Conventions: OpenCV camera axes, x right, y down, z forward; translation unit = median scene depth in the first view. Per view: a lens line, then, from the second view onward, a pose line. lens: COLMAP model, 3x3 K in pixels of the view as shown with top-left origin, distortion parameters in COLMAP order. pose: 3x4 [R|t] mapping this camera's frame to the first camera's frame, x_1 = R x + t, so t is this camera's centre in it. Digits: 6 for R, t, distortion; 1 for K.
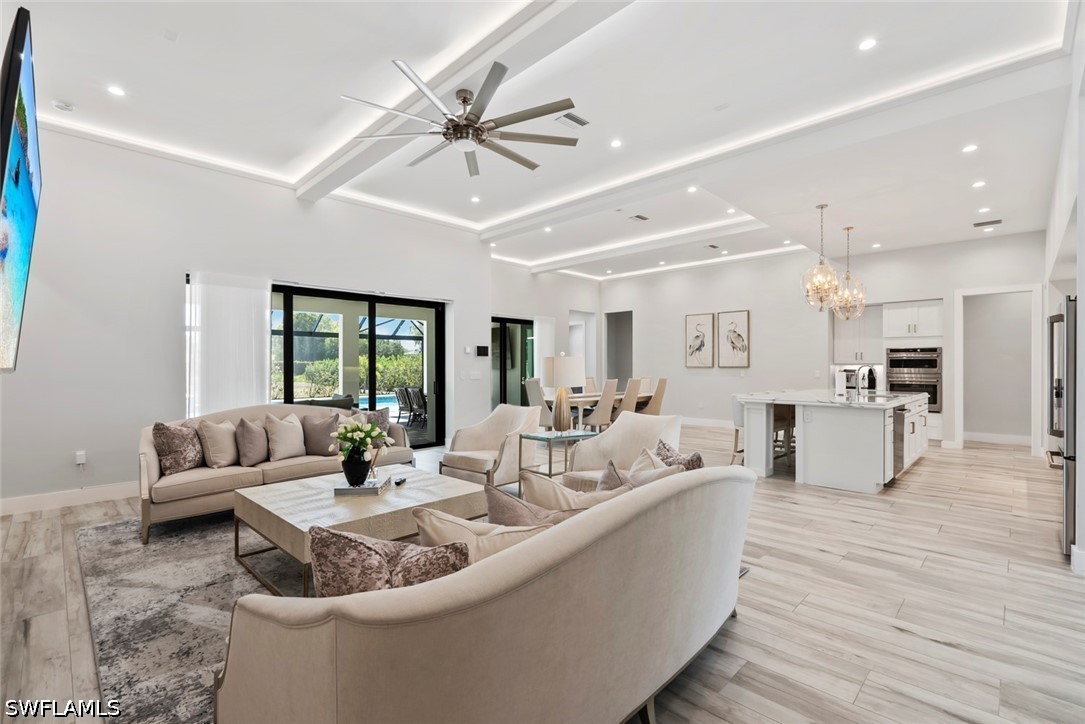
lens RADIAL K [[485.6, 0, 540.2], [0, 485.6, 363.2], [0, 0, 1]] dist [-0.004730, 0.001156]
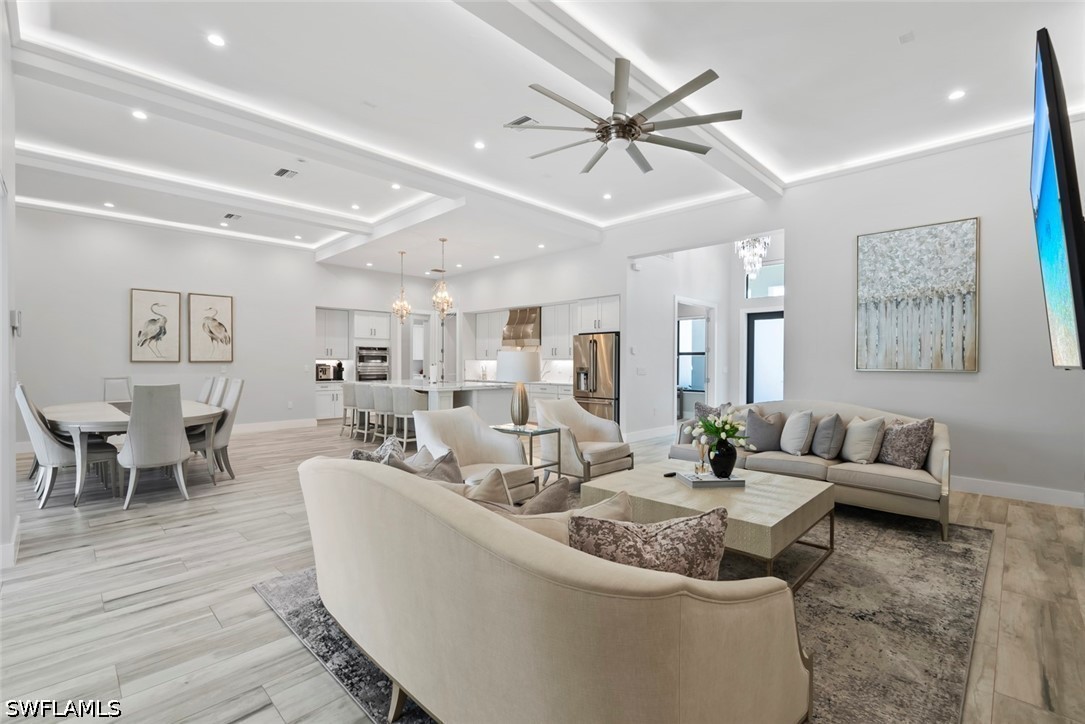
lens RADIAL K [[485.6, 0, 545.4], [0, 485.6, 359.2], [0, 0, 1]] dist [-0.004730, 0.001156]
pose [[-0.002774, 0.004582, 0.999986, -0.533469], [-0.007477, 0.999961, -0.004603, 0.004008], [-0.999968, -0.007490, -0.002740, 0.525395]]
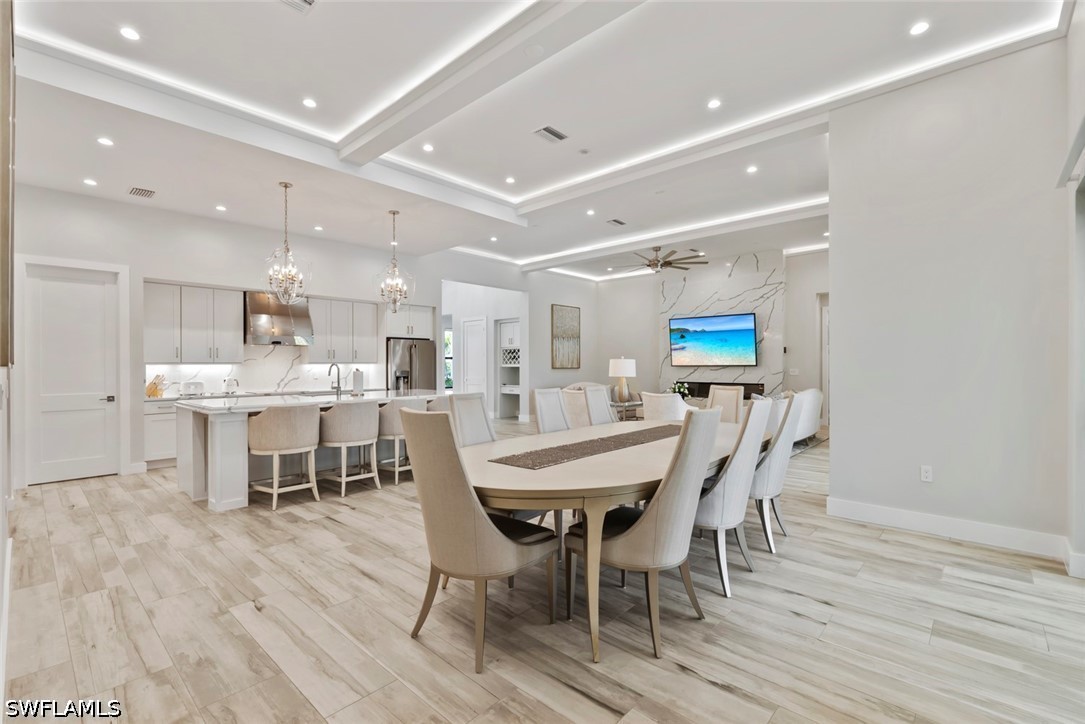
lens RADIAL K [[485.6, 0, 546.8], [0, 485.6, 364.8], [0, 0, 1]] dist [-0.004730, 0.001156]
pose [[-0.998872, 0.004962, -0.047222, 0.218986], [0.005226, 0.999971, -0.005463, 0.010152], [0.047193, -0.005704, -0.998869, 1.500341]]
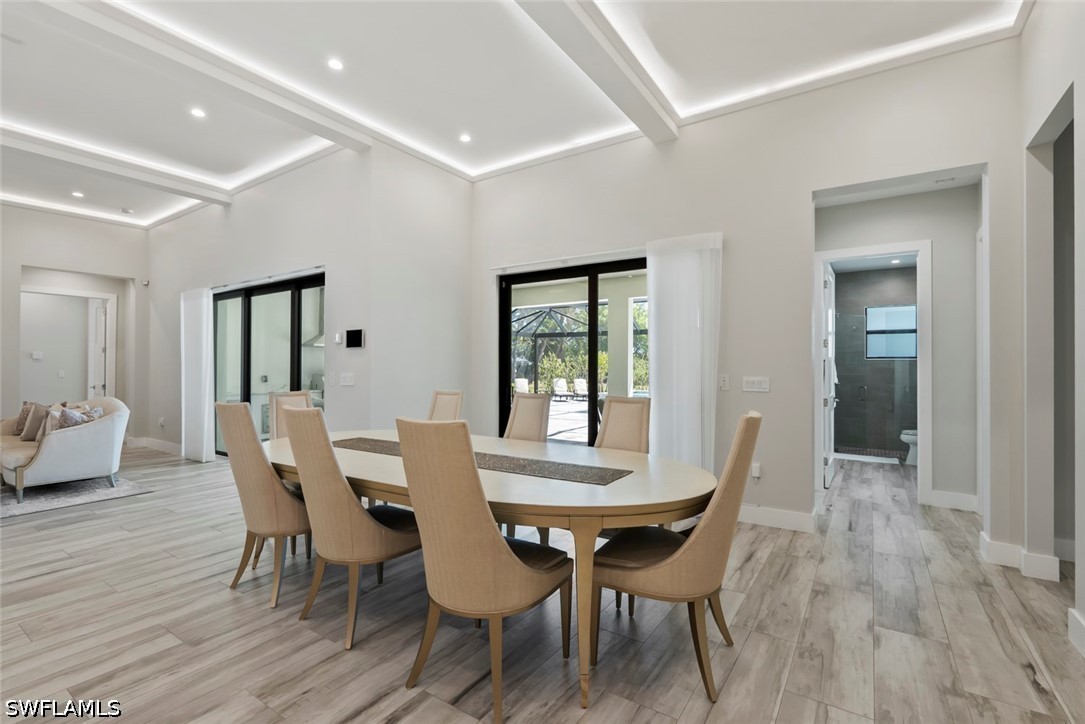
lens RADIAL K [[485.6, 0, 547.7], [0, 485.6, 361.4], [0, 0, 1]] dist [-0.004730, 0.001156]
pose [[0.202778, -0.005171, -0.979211, 0.492418], [0.005087, 0.999978, -0.004227, 0.006946], [0.979211, -0.004125, 0.202800, 1.090588]]
